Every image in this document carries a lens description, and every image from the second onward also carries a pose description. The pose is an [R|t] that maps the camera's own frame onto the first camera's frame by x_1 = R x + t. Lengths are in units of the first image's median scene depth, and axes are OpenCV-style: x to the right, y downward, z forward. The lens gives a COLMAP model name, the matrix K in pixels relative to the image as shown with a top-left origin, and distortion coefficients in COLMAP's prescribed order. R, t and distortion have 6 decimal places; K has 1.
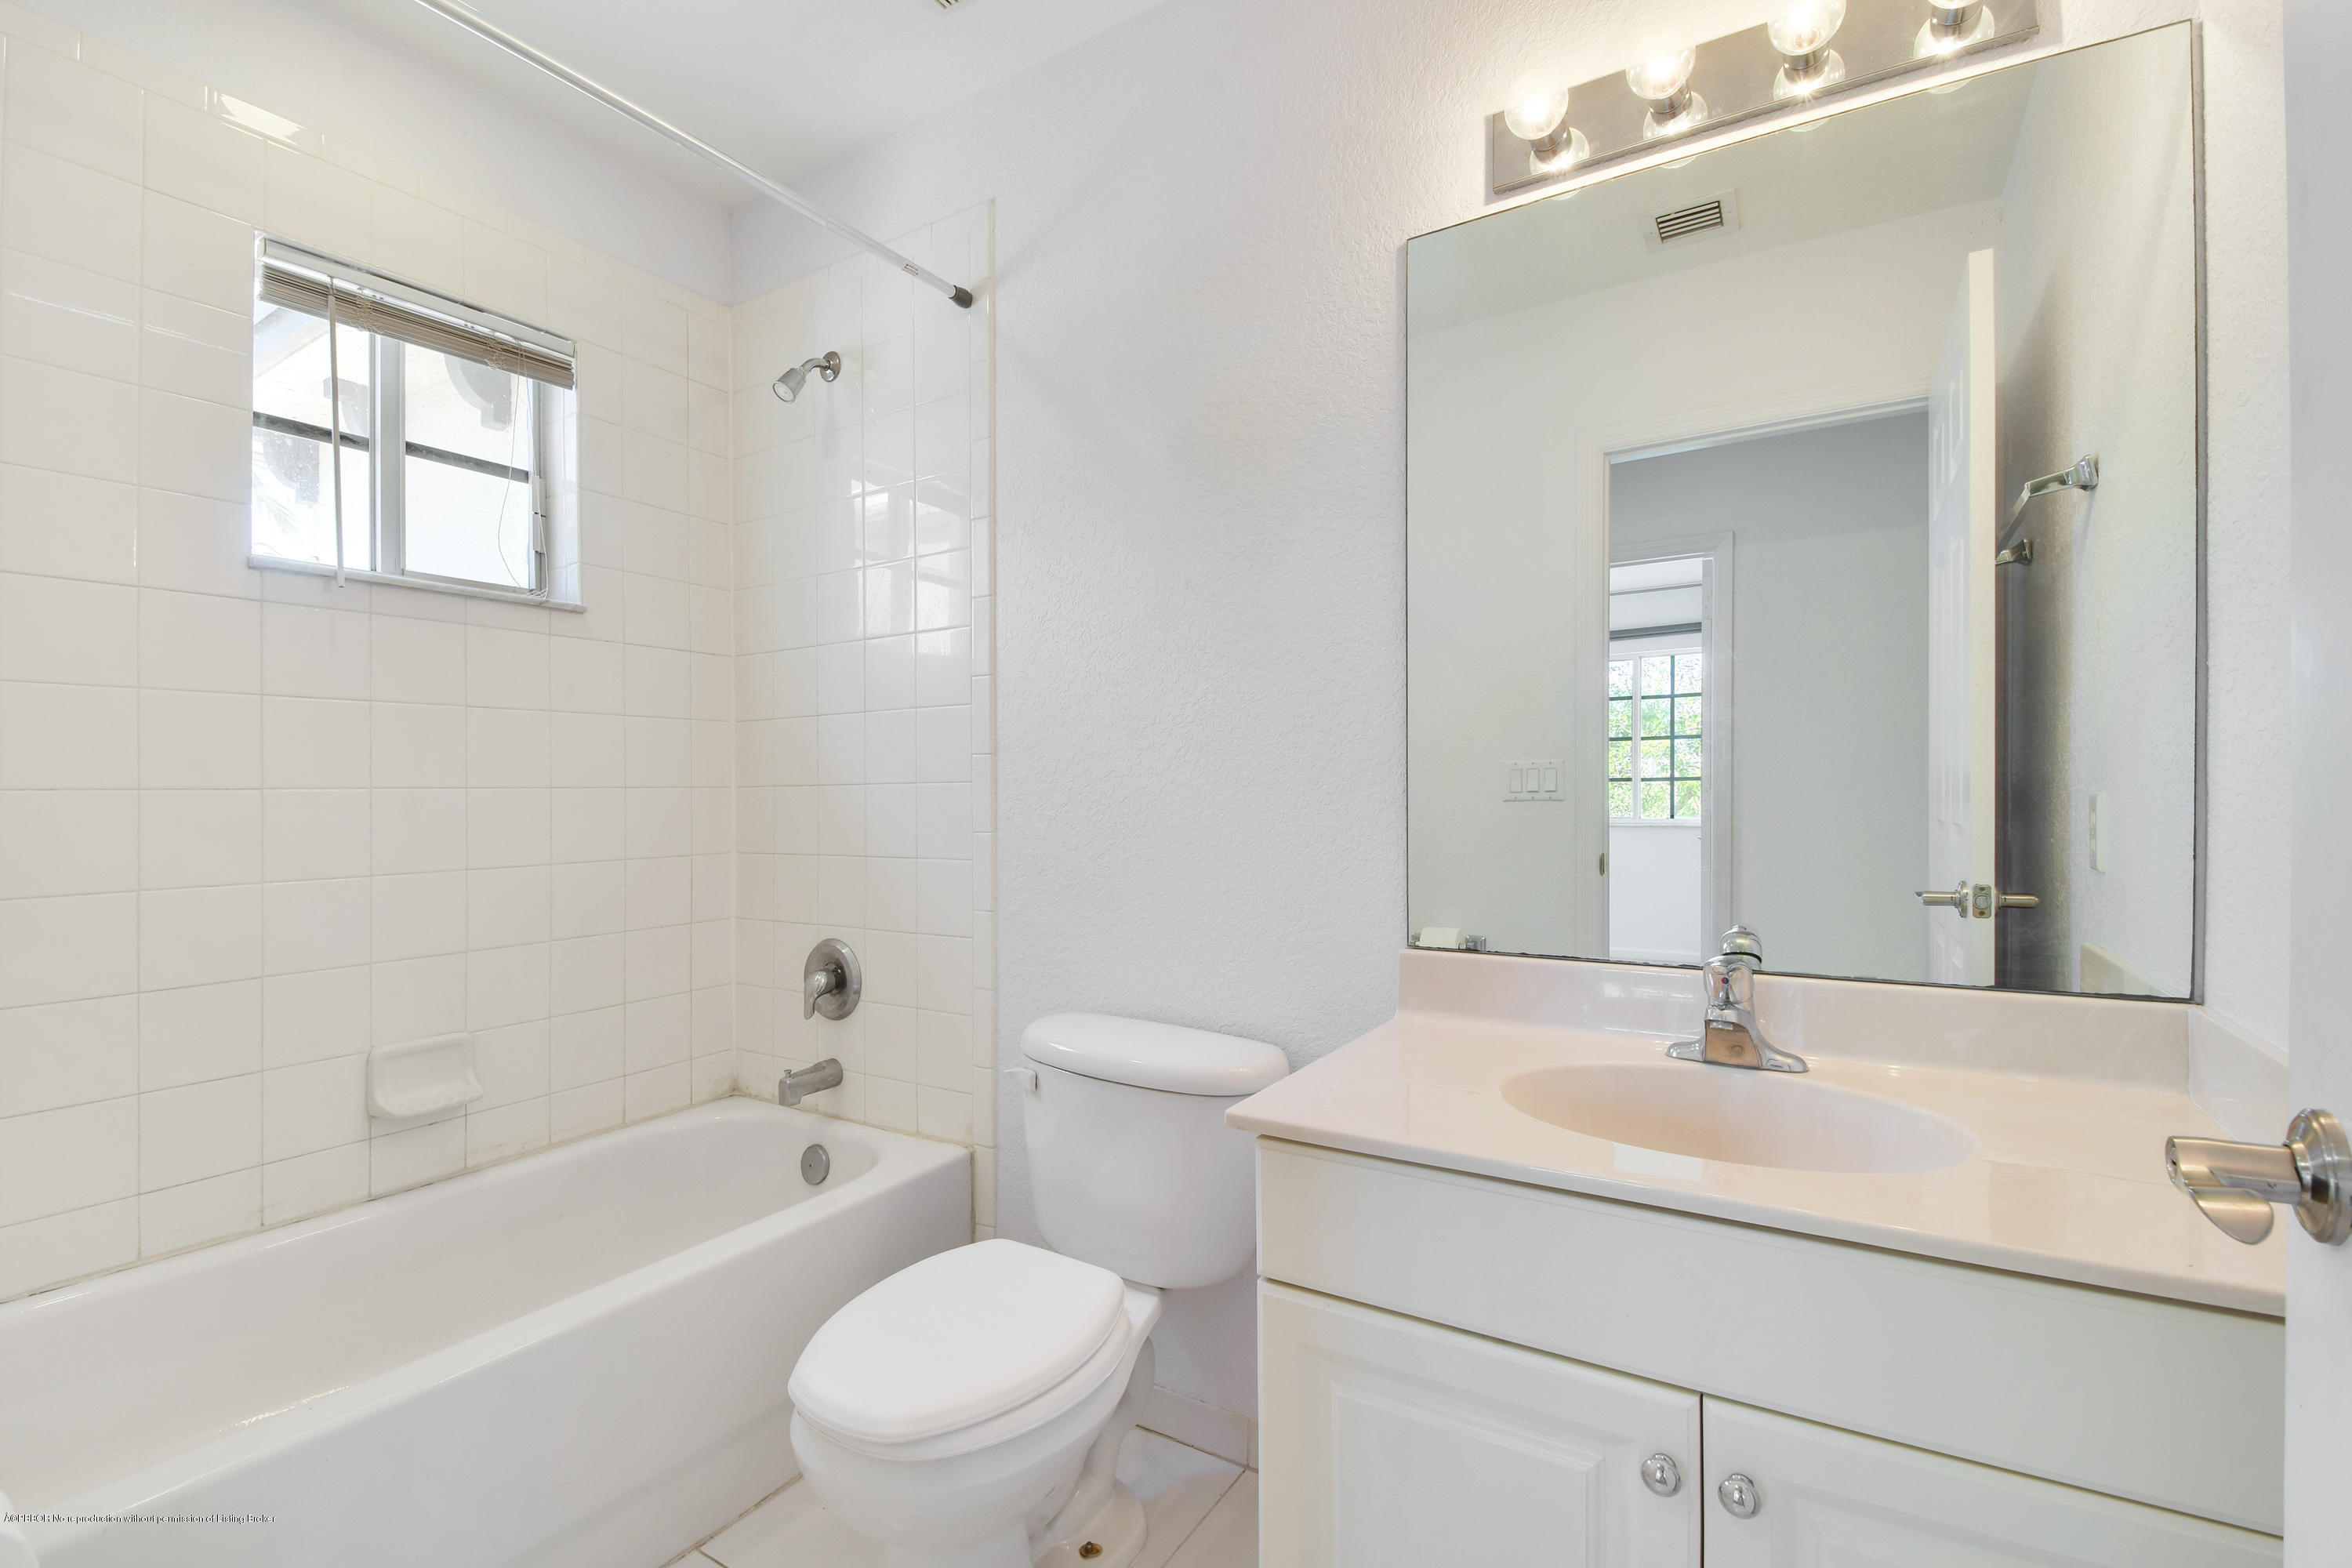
lens RADIAL K [[1068.8, 0, 1122.5], [0, 1068.8, 790.9], [0, 0, 1]] dist [0.000790, -0.000098]
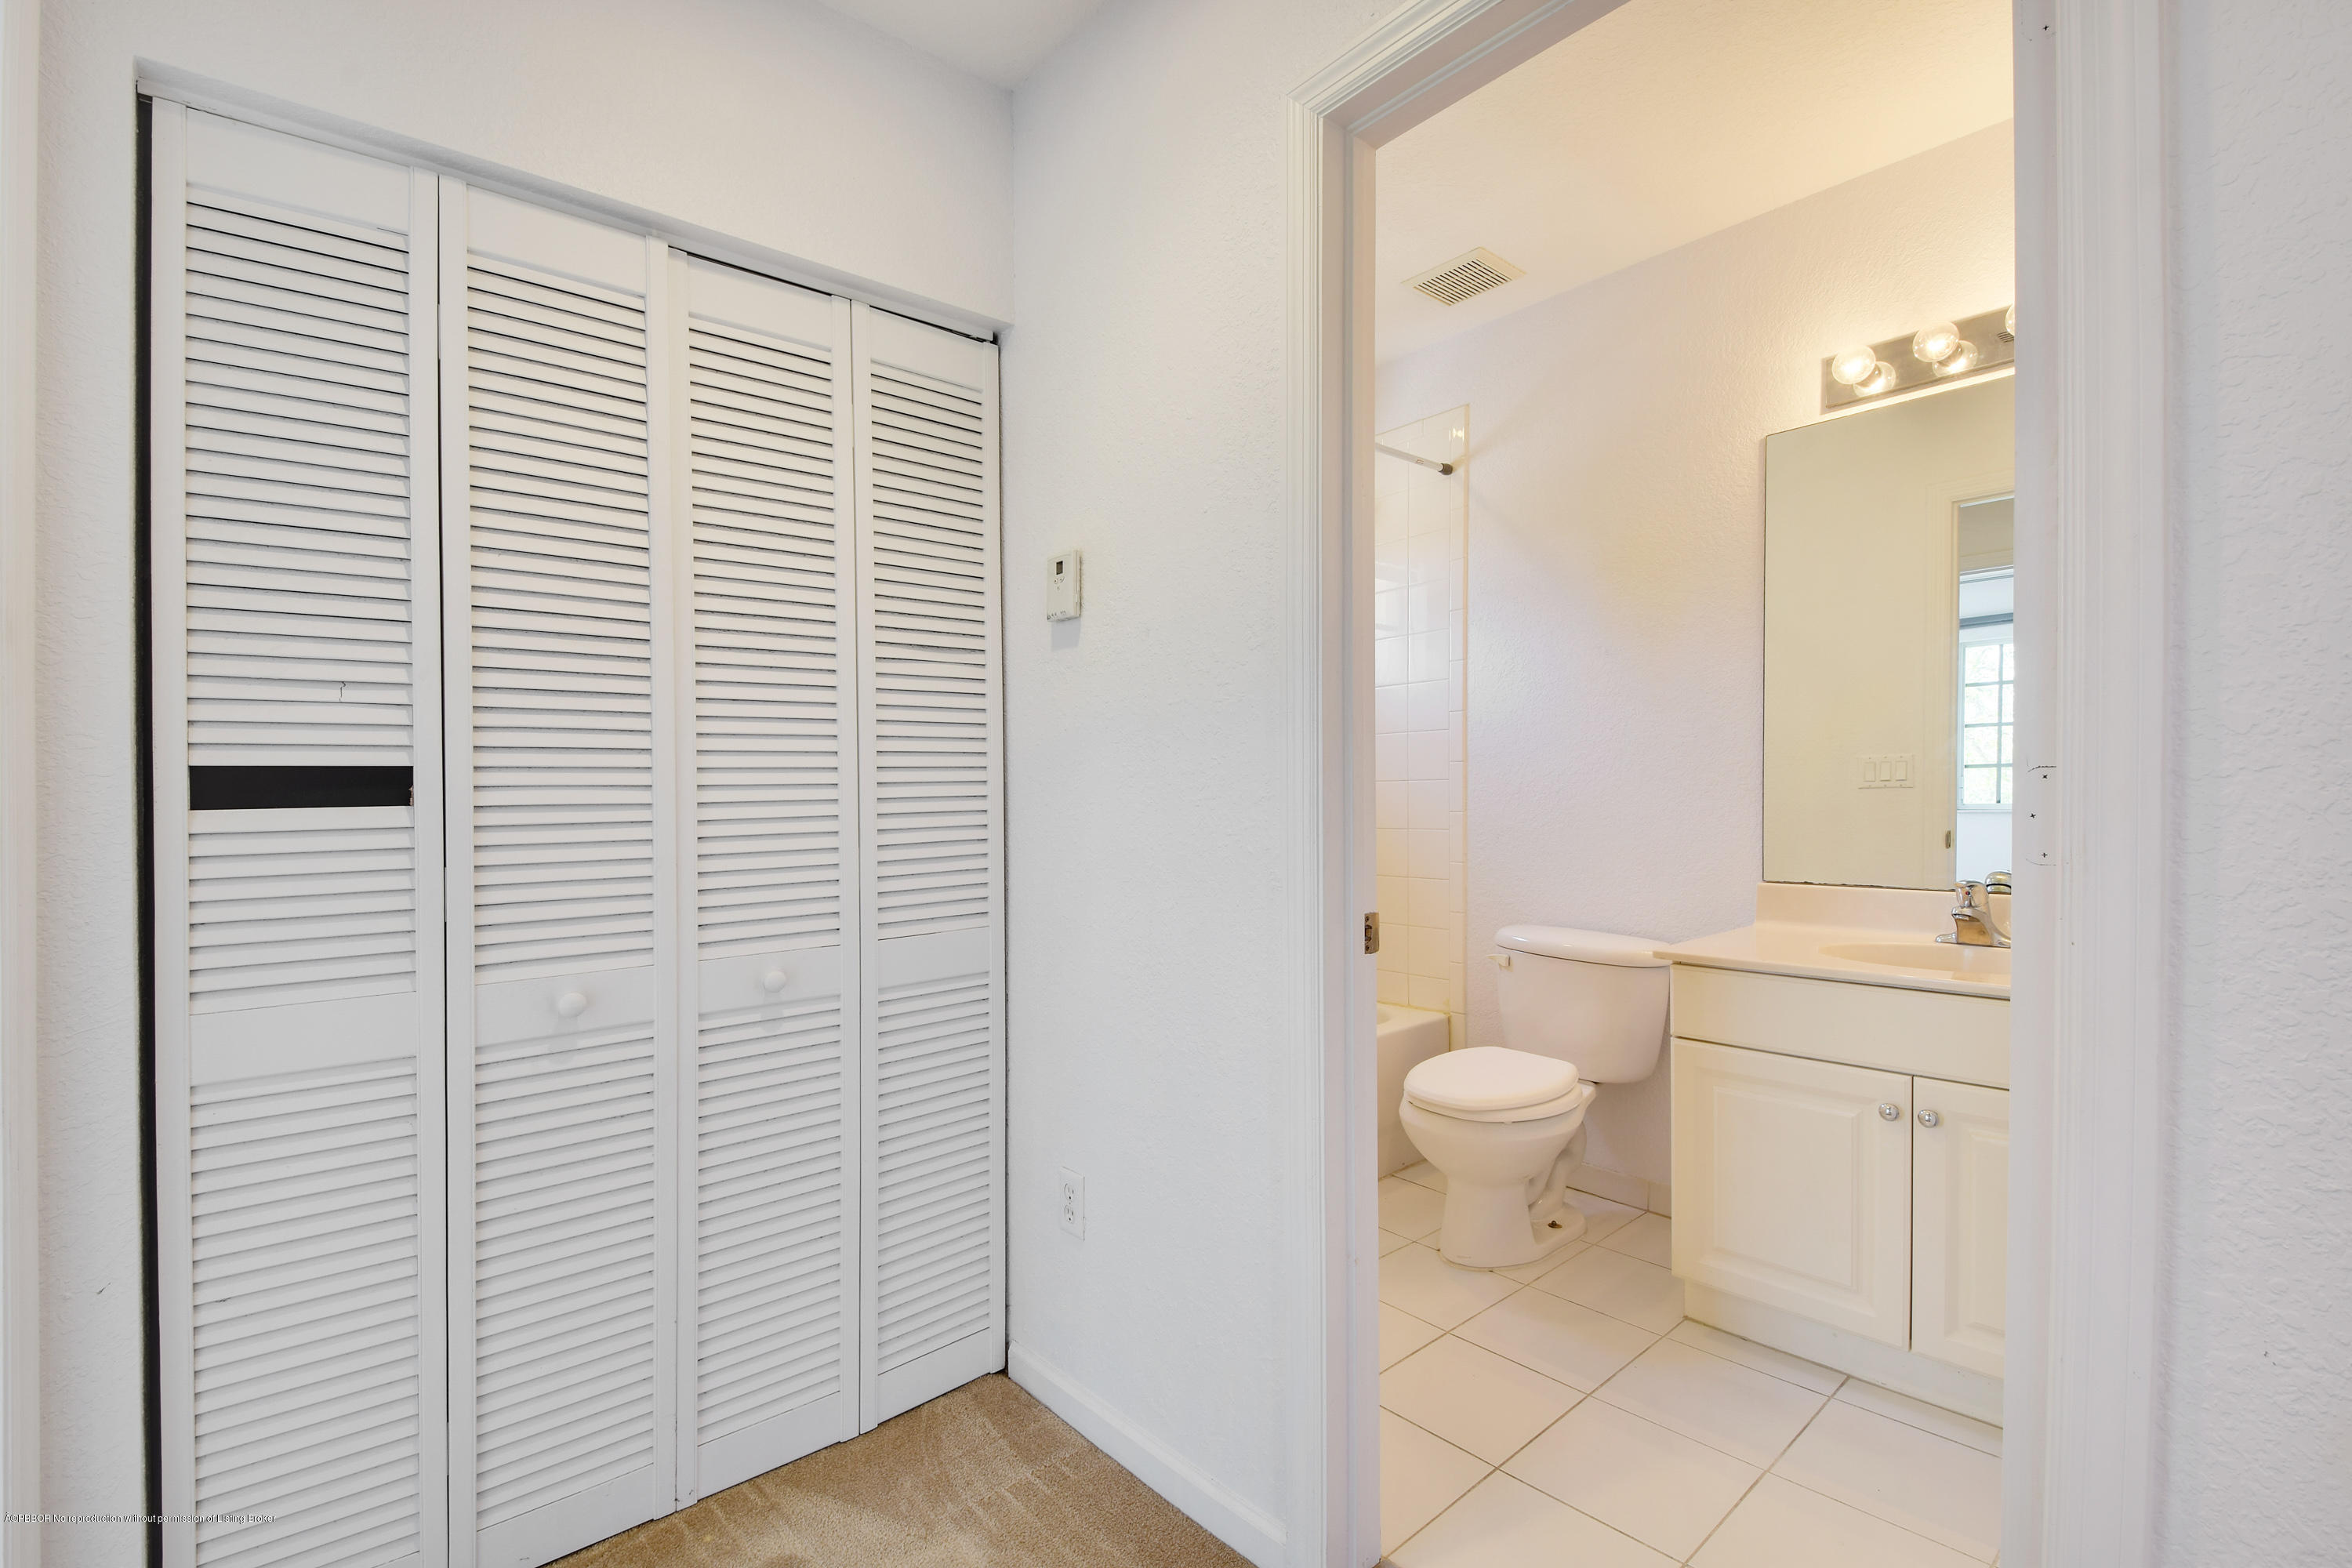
lens RADIAL K [[1018.4, 0, 1140.2], [0, 1018.4, 817.9], [0, 0, 1]] dist [0.001157, -0.014350]
pose [[0.954596, -0.000429, -0.297903, -0.166779], [0.011247, 0.999338, 0.034600, -0.012313], [0.297691, -0.036379, 0.953969, -0.711932]]
